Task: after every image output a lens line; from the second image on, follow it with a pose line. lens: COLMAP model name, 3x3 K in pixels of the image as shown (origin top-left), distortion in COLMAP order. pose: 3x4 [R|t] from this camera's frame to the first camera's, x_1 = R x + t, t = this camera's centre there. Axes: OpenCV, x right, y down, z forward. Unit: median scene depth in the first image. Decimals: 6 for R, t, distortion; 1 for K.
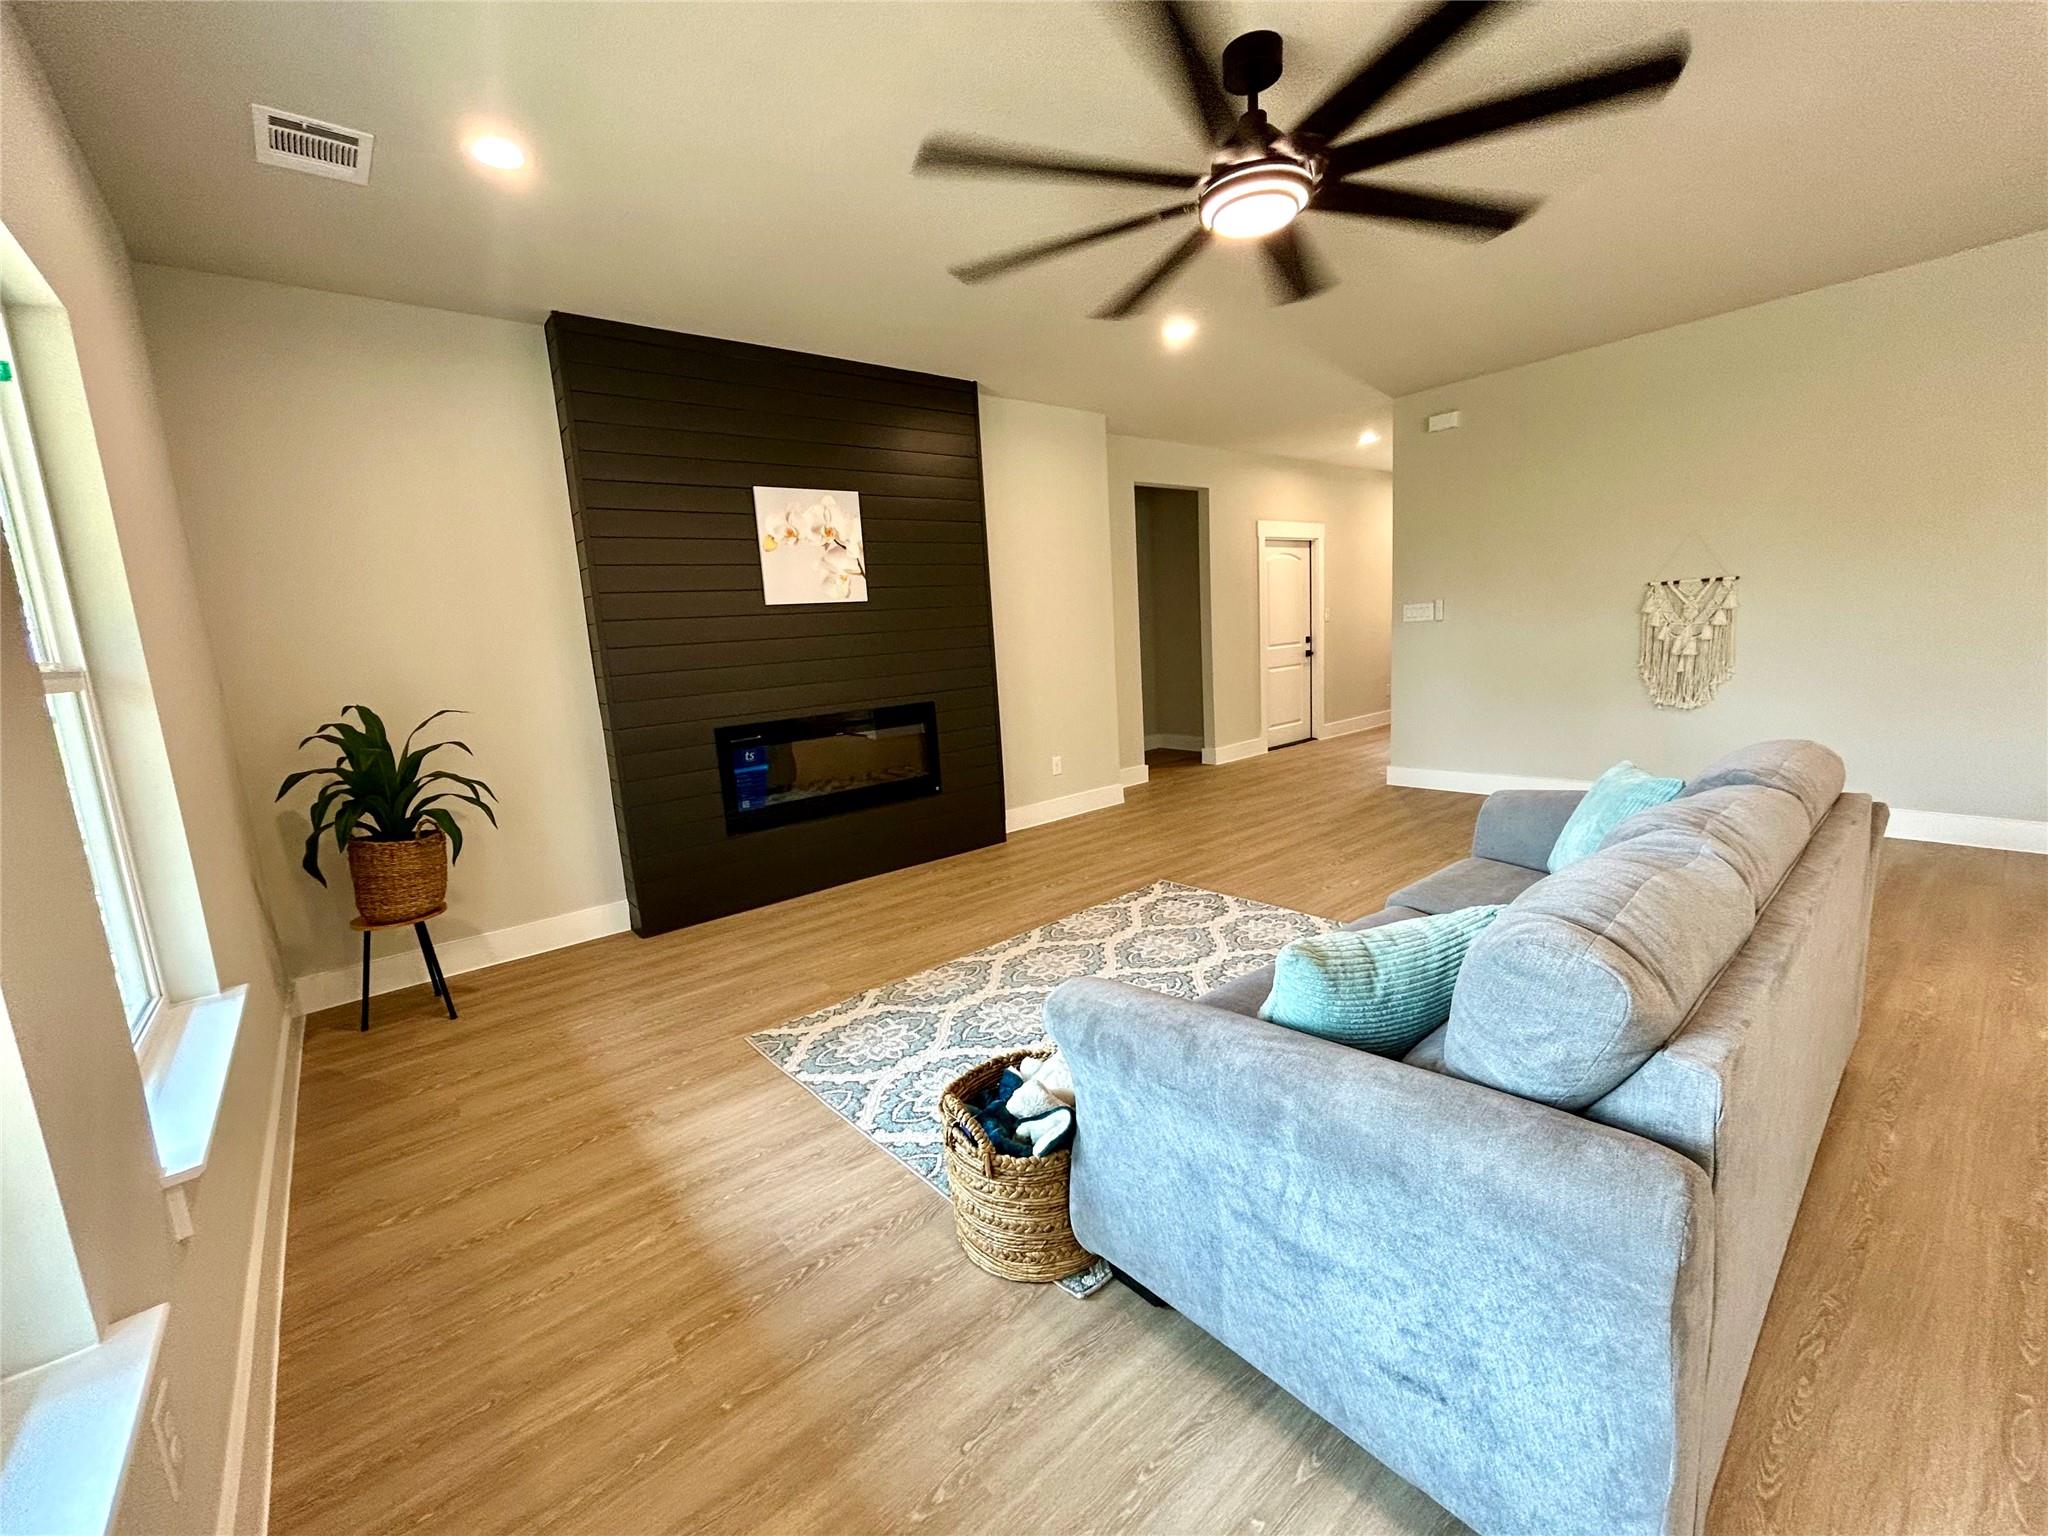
lens RADIAL K [[827.3, 0, 1024.0], [0, 827.3, 768.0], [0, 0, 1]] dist [-0.000264, -0.000254]
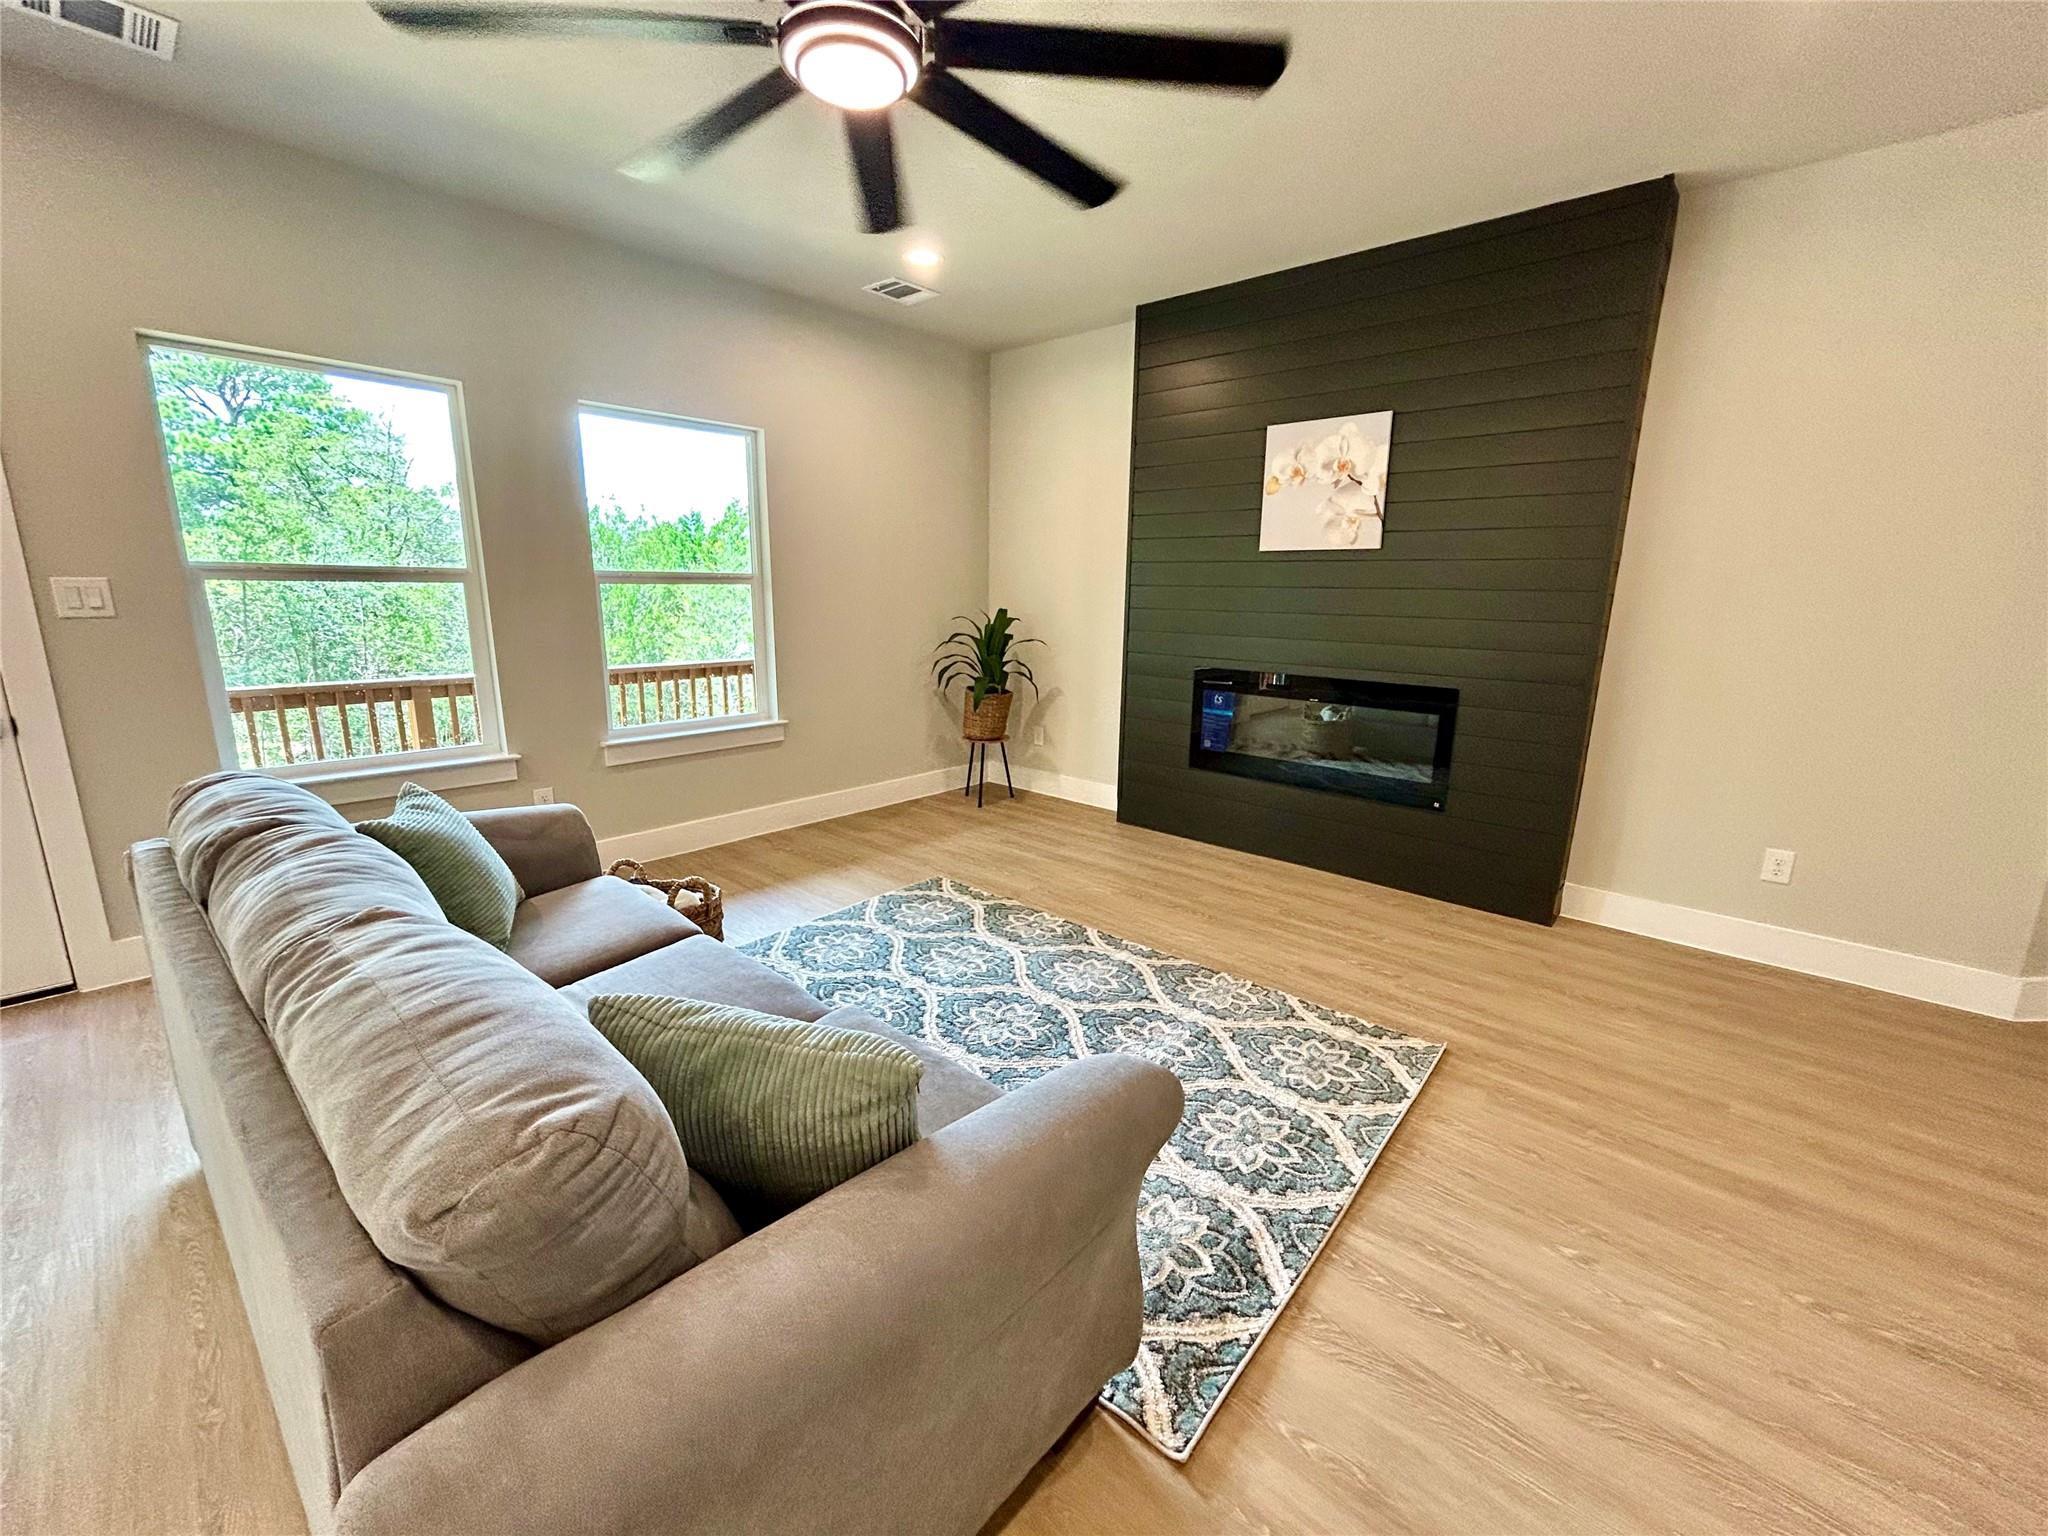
lens RADIAL K [[827.3, 0, 1024.0], [0, 827.3, 768.0], [0, 0, 1]] dist [-0.000264, -0.000254]
pose [[0.144436, 0.276249, -0.950171, 0.645131], [-0.191435, 0.949899, 0.247070, -0.143225], [0.970820, 0.146210, 0.190084, 0.587642]]
